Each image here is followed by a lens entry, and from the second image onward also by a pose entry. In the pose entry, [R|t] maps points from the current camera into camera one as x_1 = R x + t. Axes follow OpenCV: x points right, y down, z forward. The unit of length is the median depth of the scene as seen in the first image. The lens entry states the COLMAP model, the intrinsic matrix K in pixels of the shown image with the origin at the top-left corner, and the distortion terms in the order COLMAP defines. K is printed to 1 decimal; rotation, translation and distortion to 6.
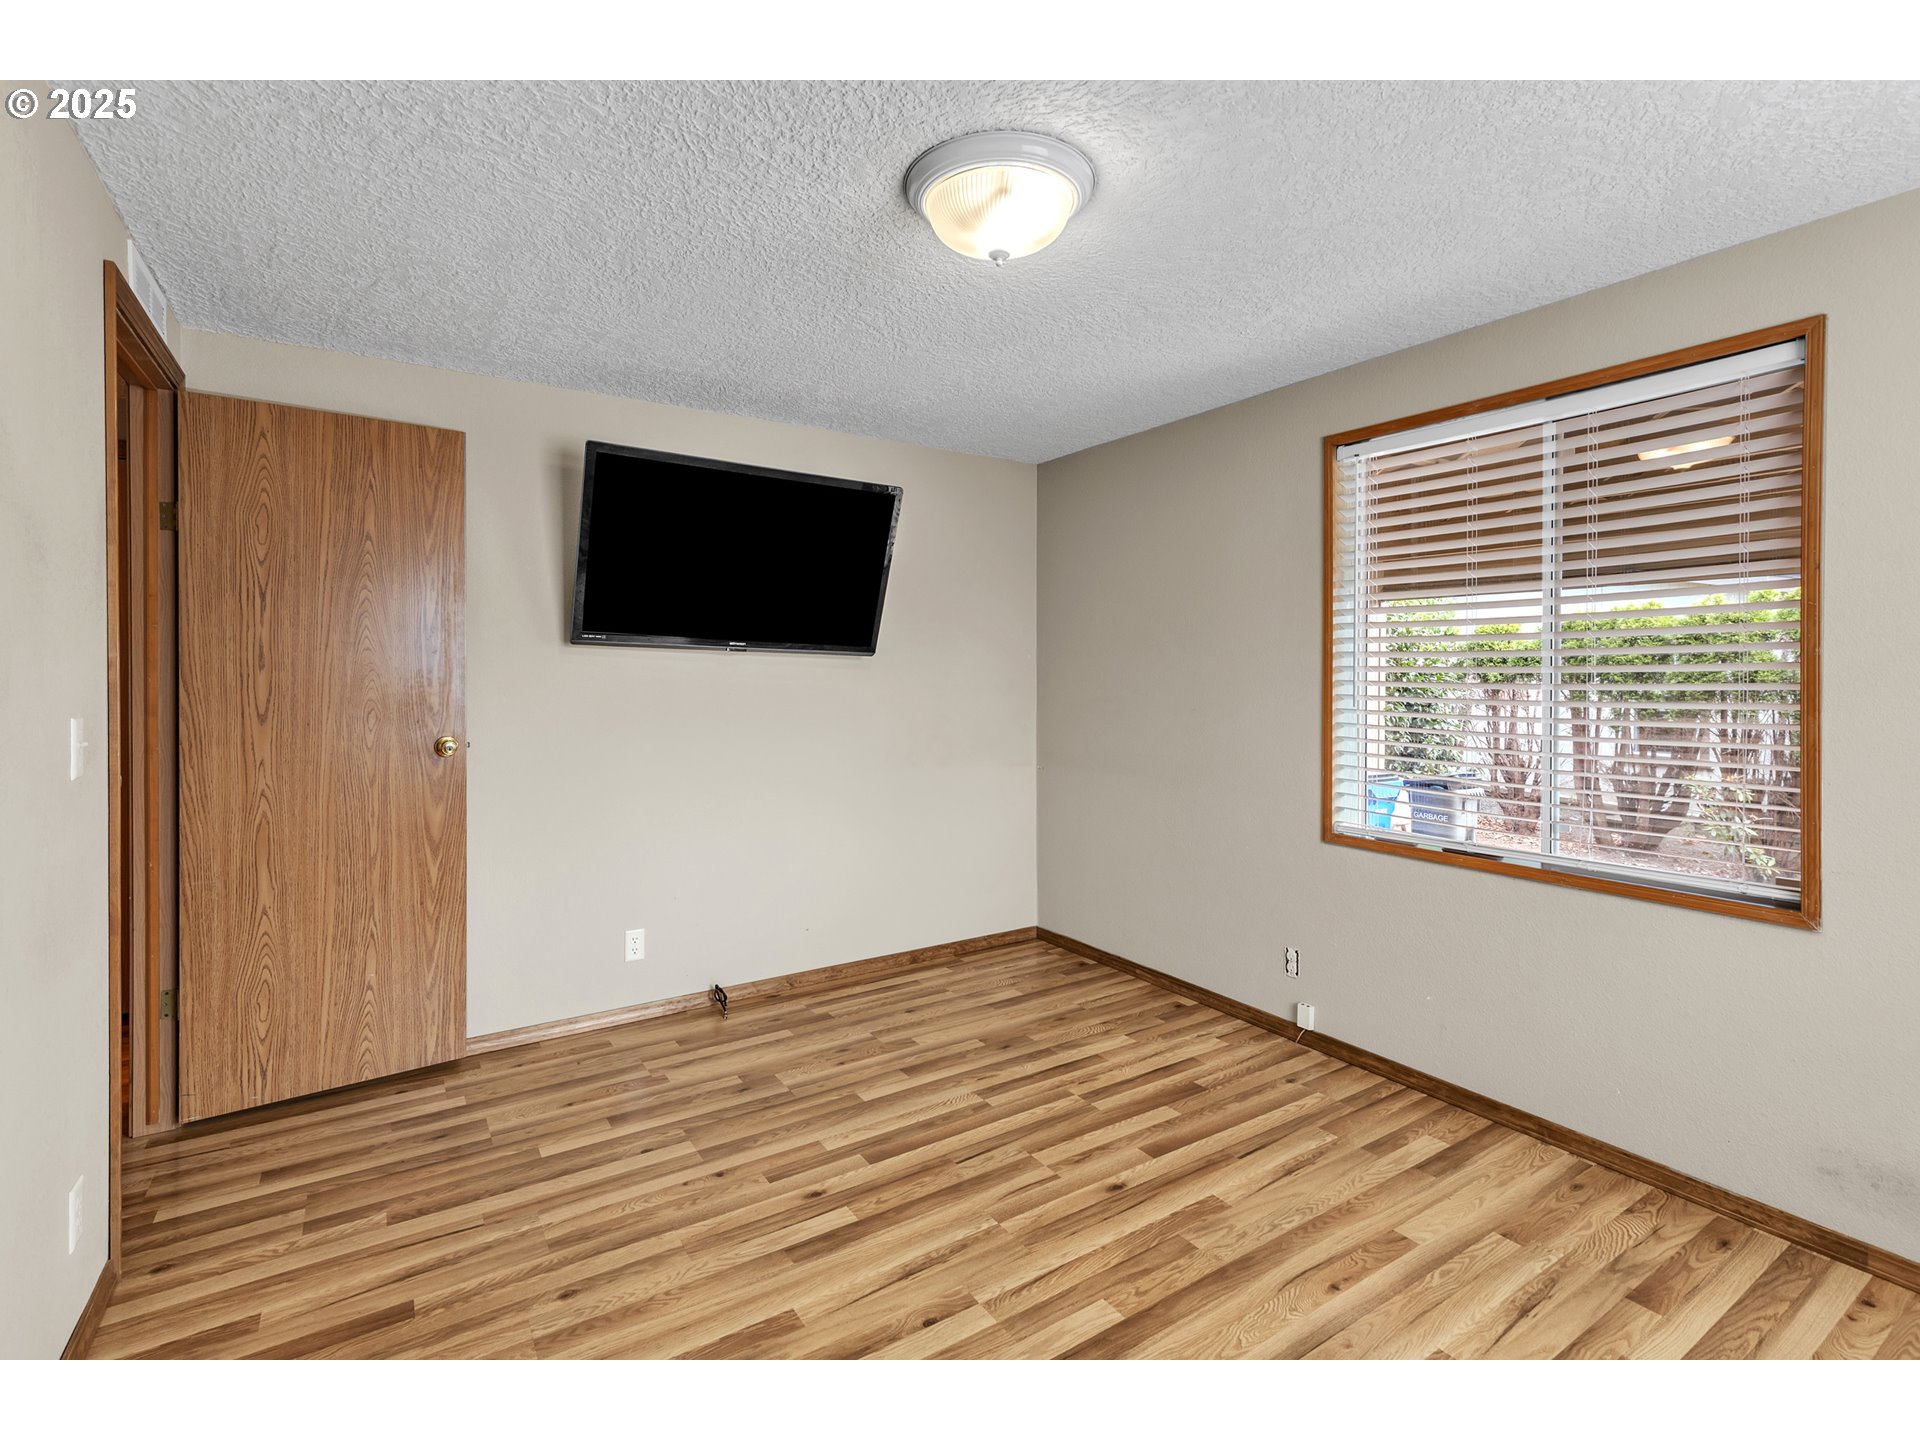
lens RADIAL K [[887.7, 0, 971.5], [0, 887.7, 693.2], [0, 0, 1]] dist [0.009698, 0.000585]
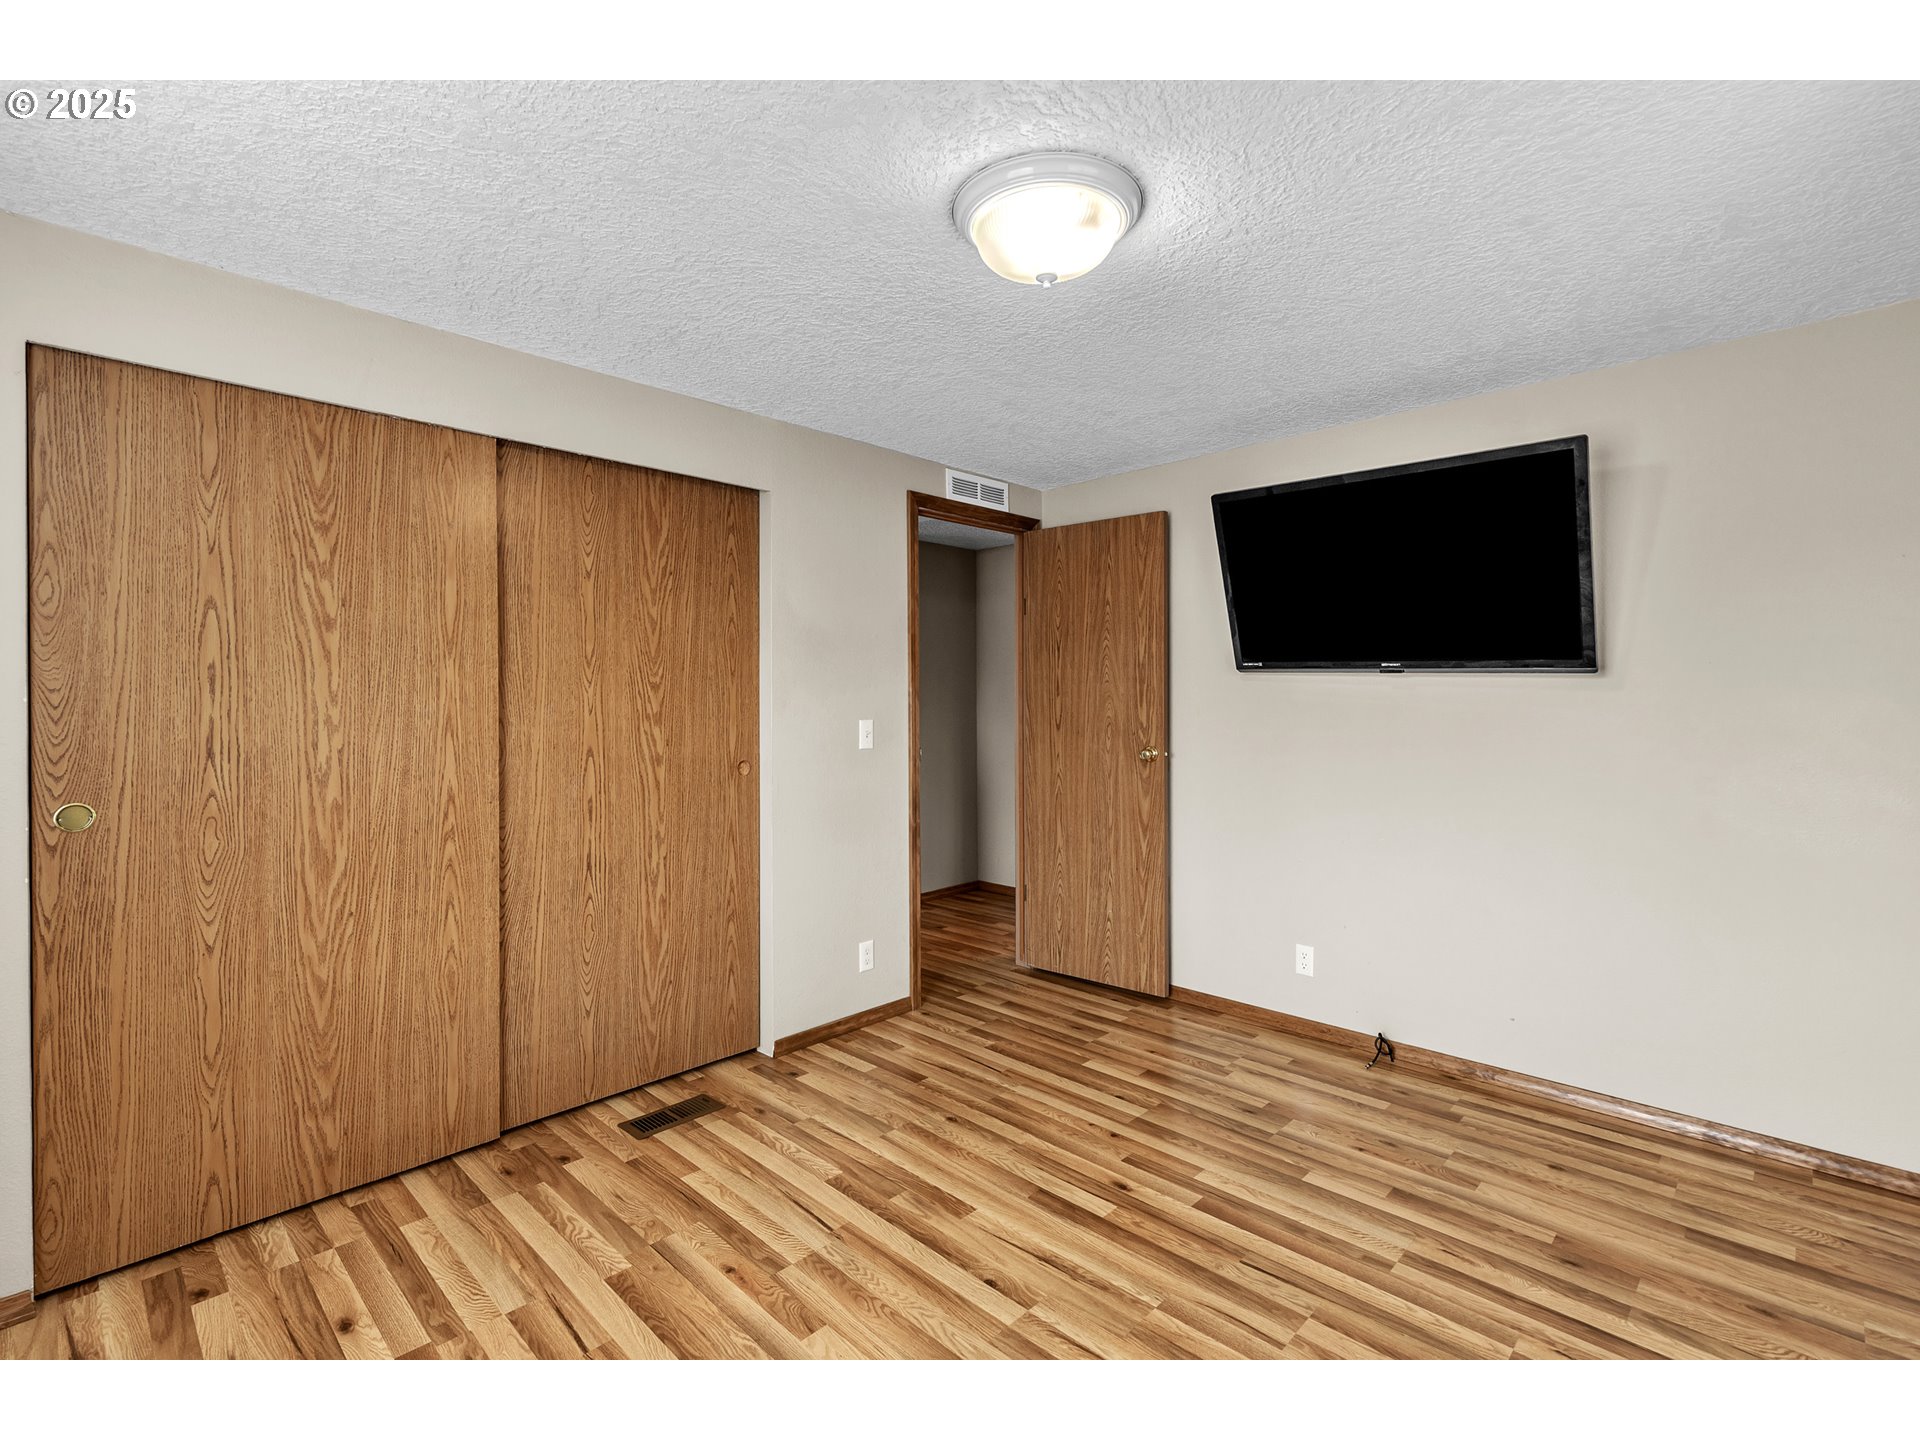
lens RADIAL K [[887.7, 0, 955.4], [0, 887.7, 714.7], [0, 0, 1]] dist [0.009698, 0.000585]
pose [[0.215471, 0.013600, -0.976416, 0.670079], [-0.020249, 0.999750, 0.009457, -0.004272], [0.976300, 0.017734, 0.215693, 0.469373]]
